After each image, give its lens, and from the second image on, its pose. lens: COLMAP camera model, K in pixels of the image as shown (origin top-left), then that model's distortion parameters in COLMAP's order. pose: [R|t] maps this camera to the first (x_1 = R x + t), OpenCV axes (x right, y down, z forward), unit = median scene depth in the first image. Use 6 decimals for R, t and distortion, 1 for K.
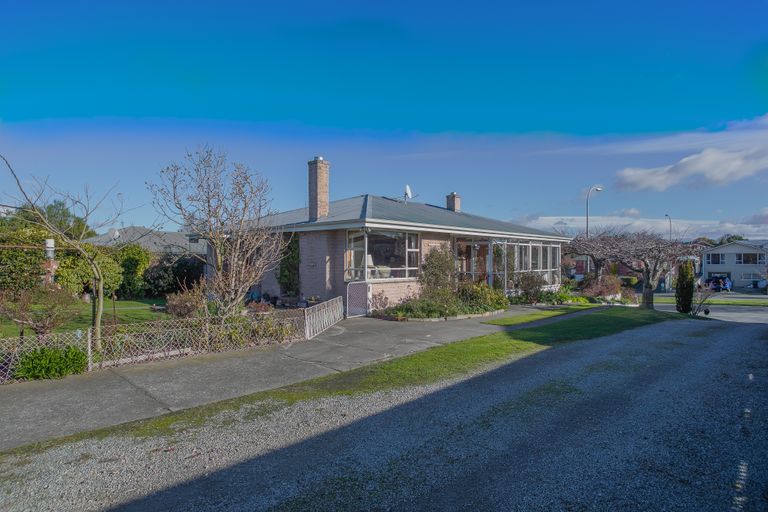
lens RADIAL K [[441.2, 0, 384.0], [0, 441.2, 256.0], [0, 0, 1]] dist [-0.065666, 0.041893]
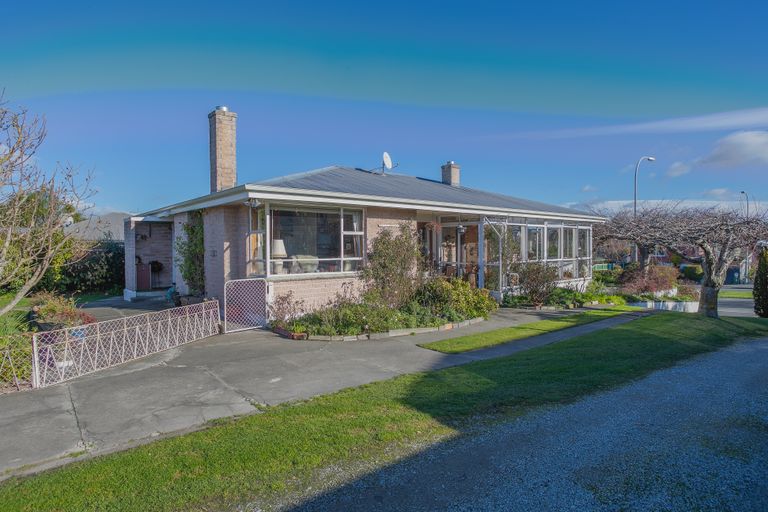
lens RADIAL K [[441.2, 0, 384.0], [0, 441.2, 256.0], [0, 0, 1]] dist [-0.065666, 0.041893]
pose [[0.993331, -0.003431, -0.115244, 0.192246], [0.006742, 0.999575, 0.028356, 0.003758], [0.115098, -0.028944, 0.992932, 0.288590]]
